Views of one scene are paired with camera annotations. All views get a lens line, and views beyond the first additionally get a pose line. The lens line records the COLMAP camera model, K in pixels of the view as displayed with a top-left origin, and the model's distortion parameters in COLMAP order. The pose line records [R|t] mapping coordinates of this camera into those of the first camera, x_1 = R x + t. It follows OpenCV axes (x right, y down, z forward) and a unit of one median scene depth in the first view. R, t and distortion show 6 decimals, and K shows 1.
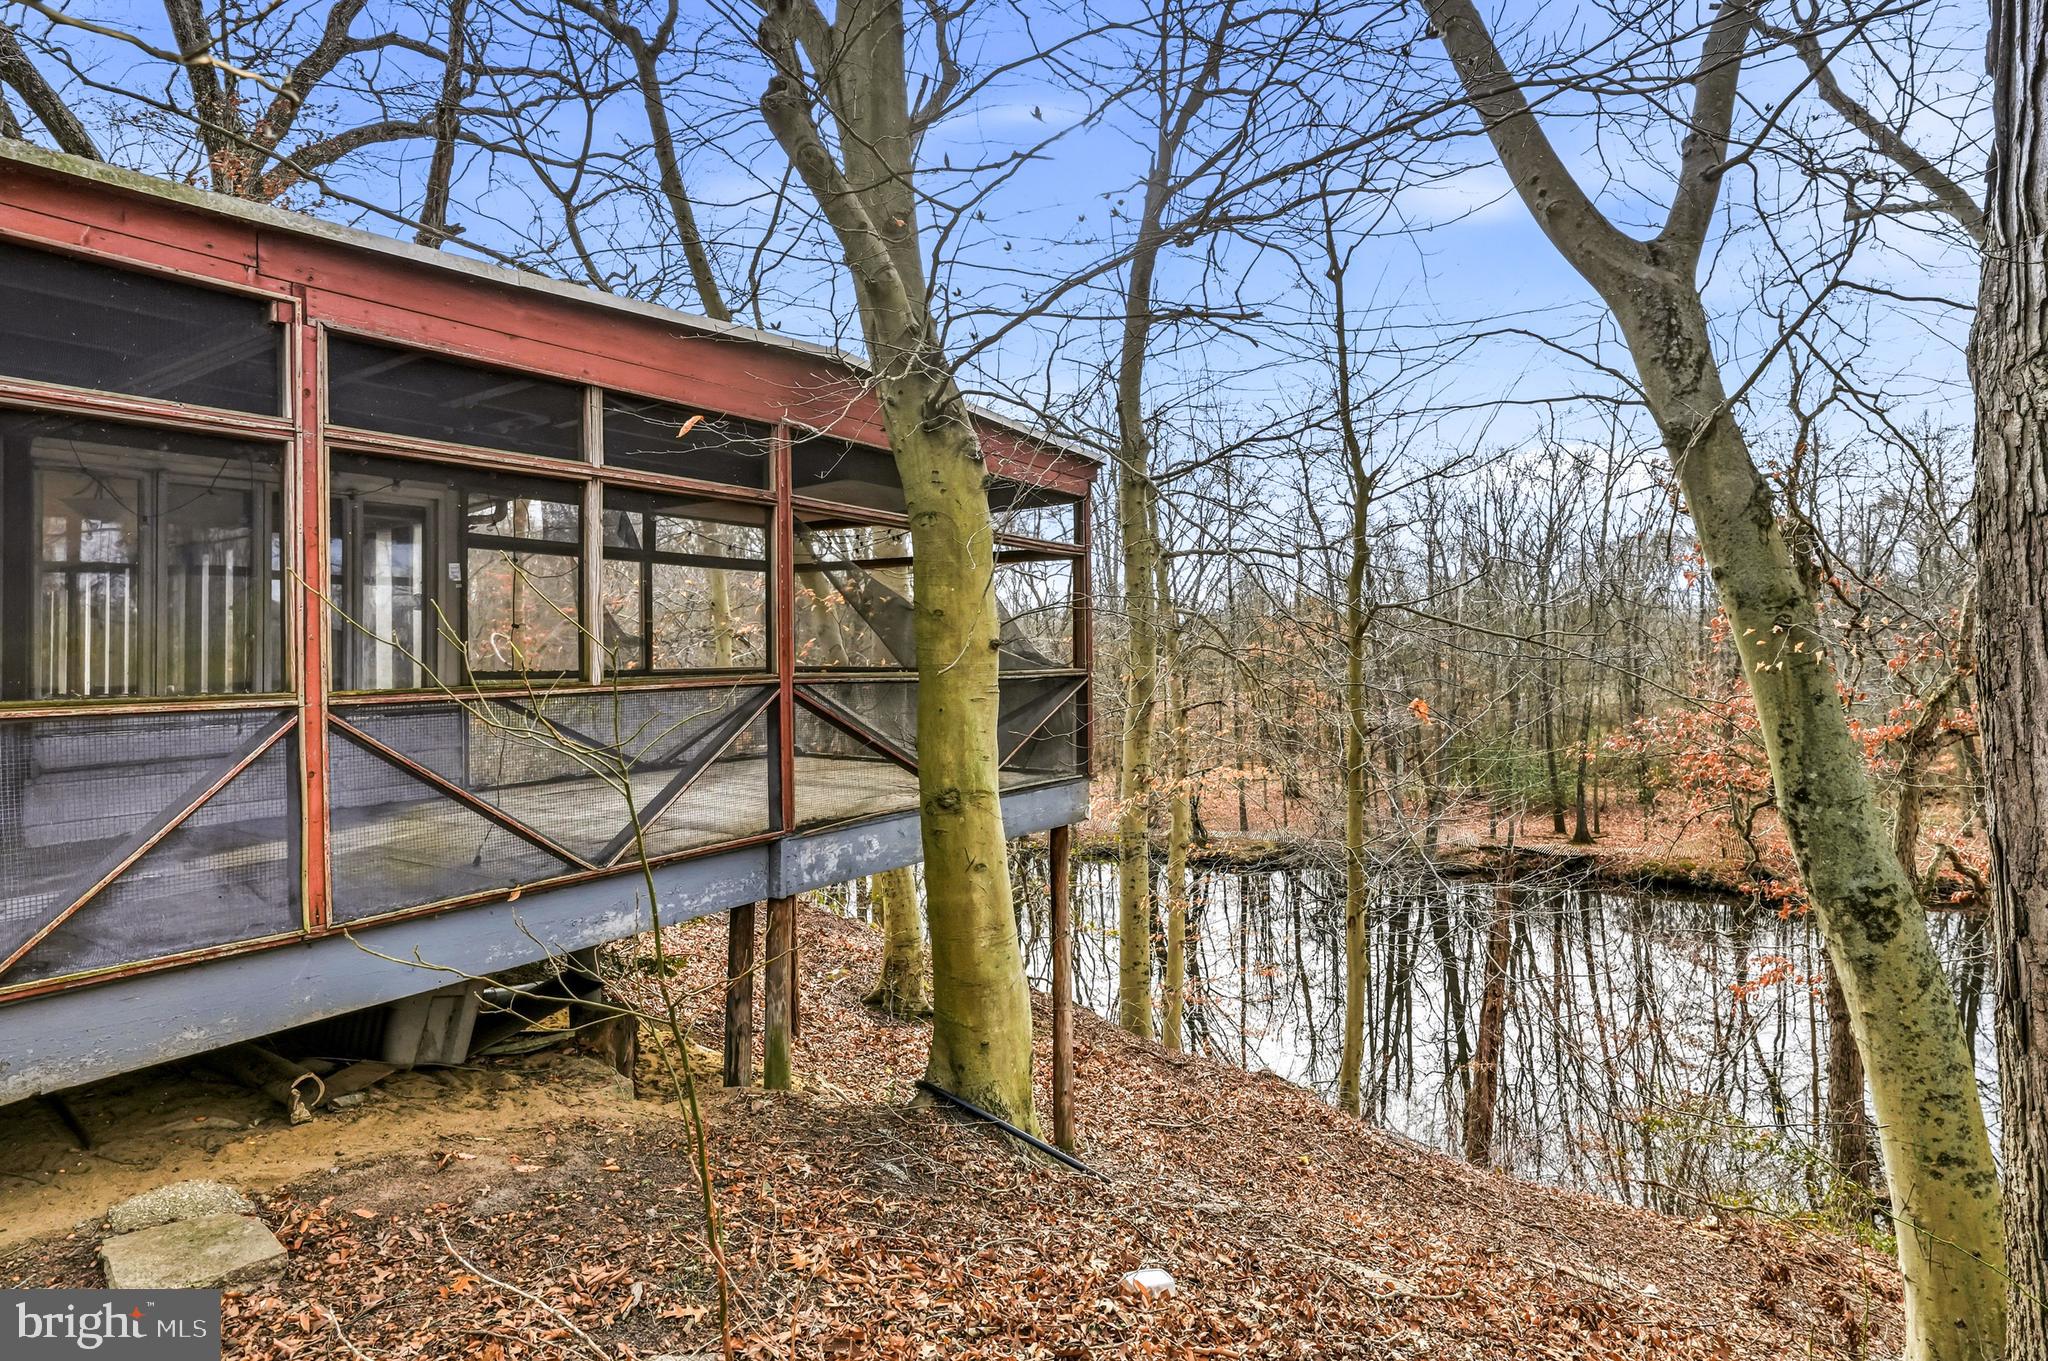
lens RADIAL K [[1002.3, 0, 1020.2], [0, 1002.3, 664.6], [0, 0, 1]] dist [-0.000690, 0.000692]
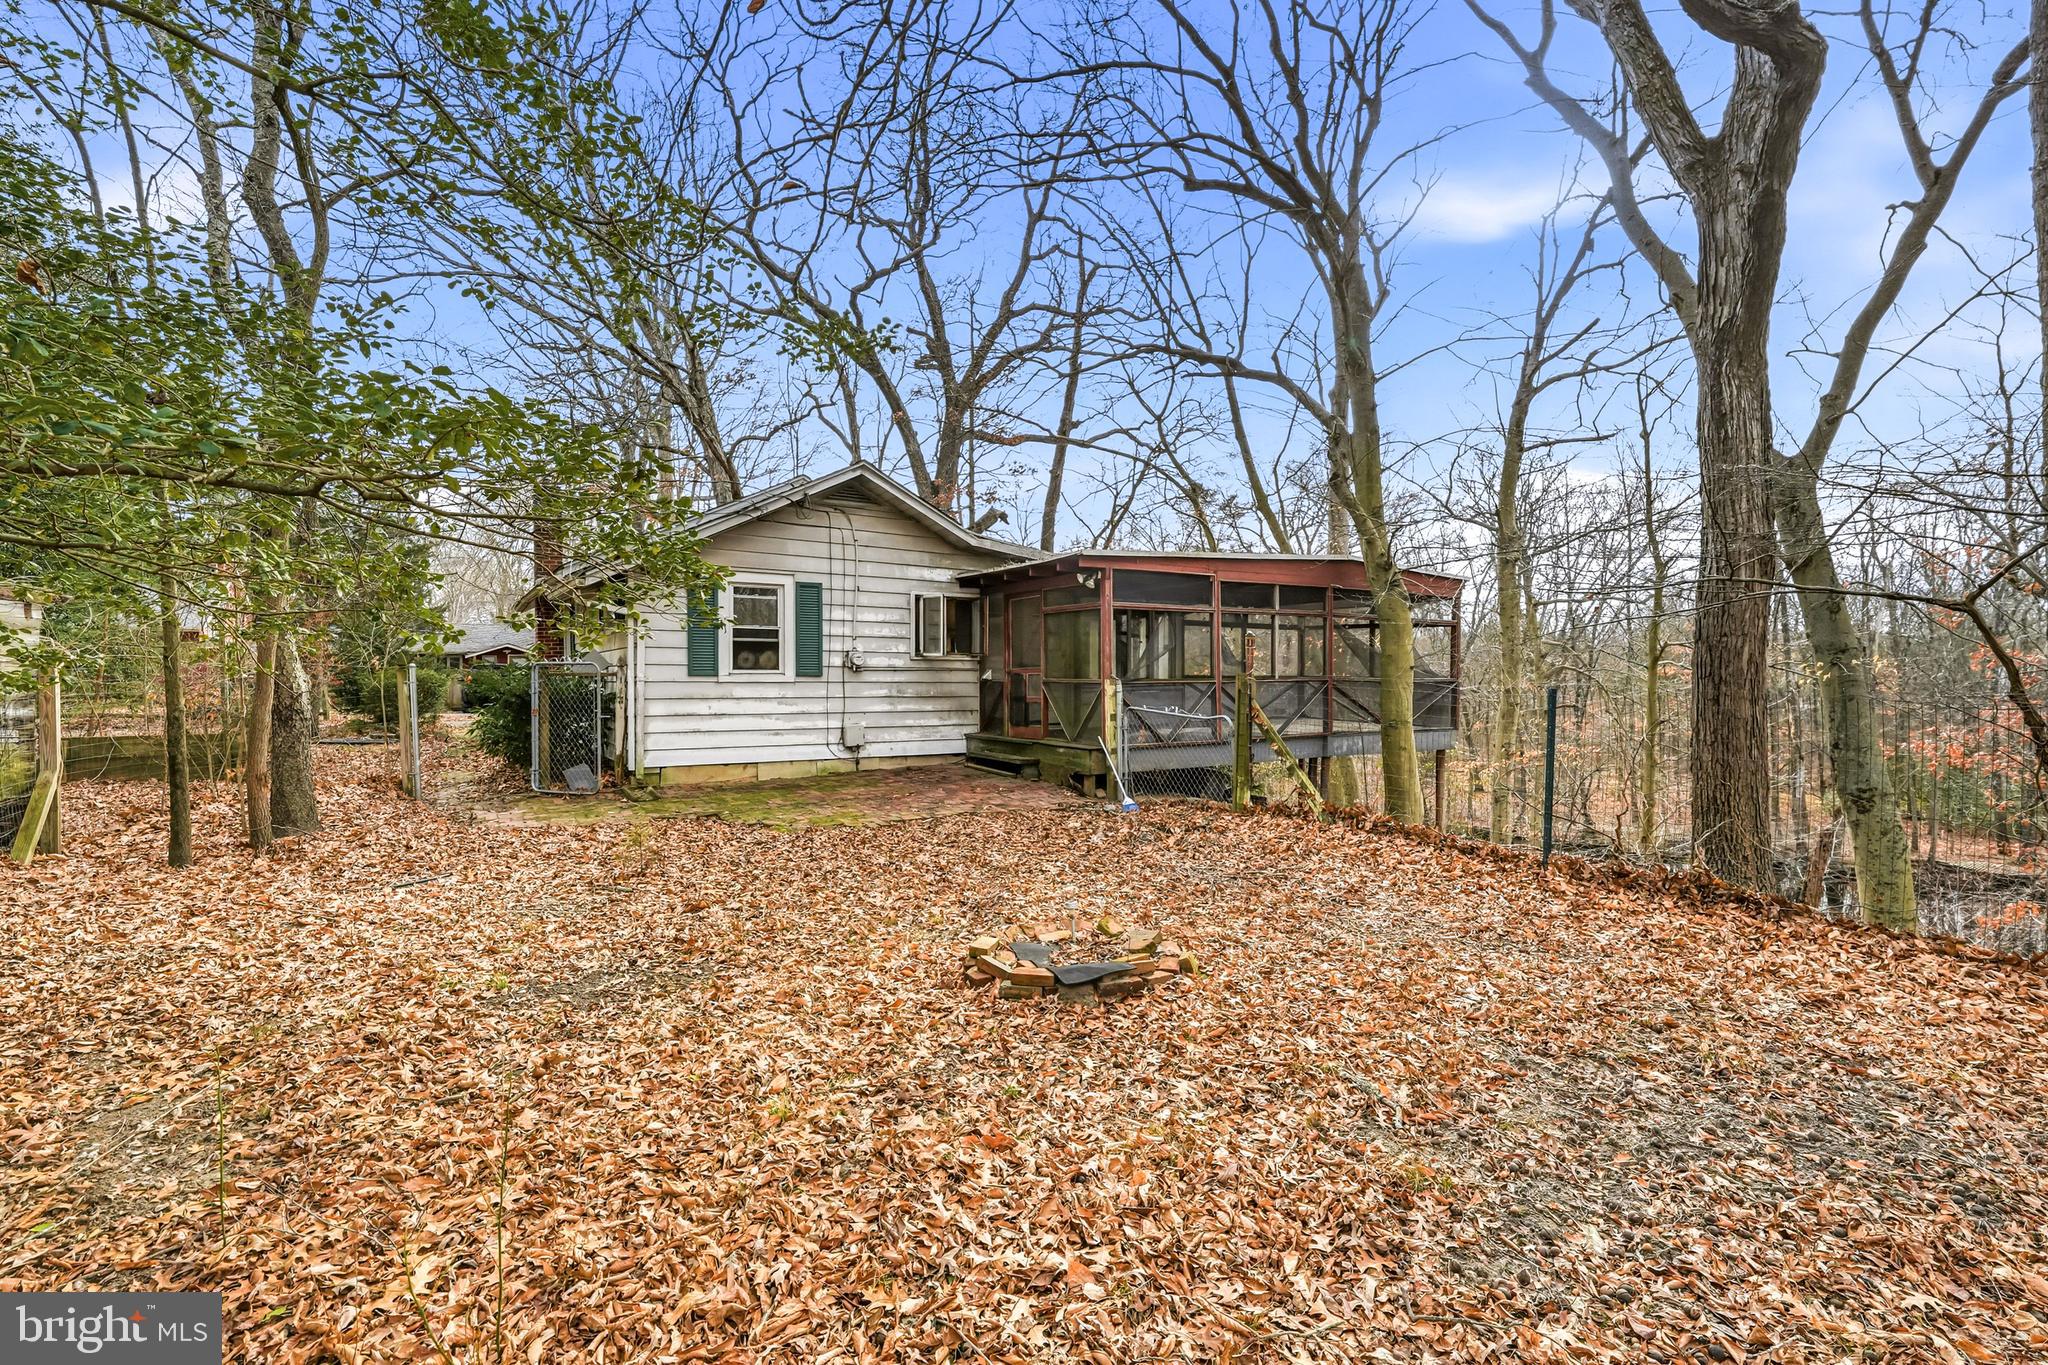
lens RADIAL K [[962.7, 0, 1024.0], [0, 962.7, 682.5], [0, 0, 1]] dist [-0.002679, -0.000283]
pose [[0.920415, 0.017461, -0.390552, 0.016001], [-0.013638, 0.999828, 0.012561, -0.004136], [0.390704, -0.006235, 0.920495, -1.186173]]
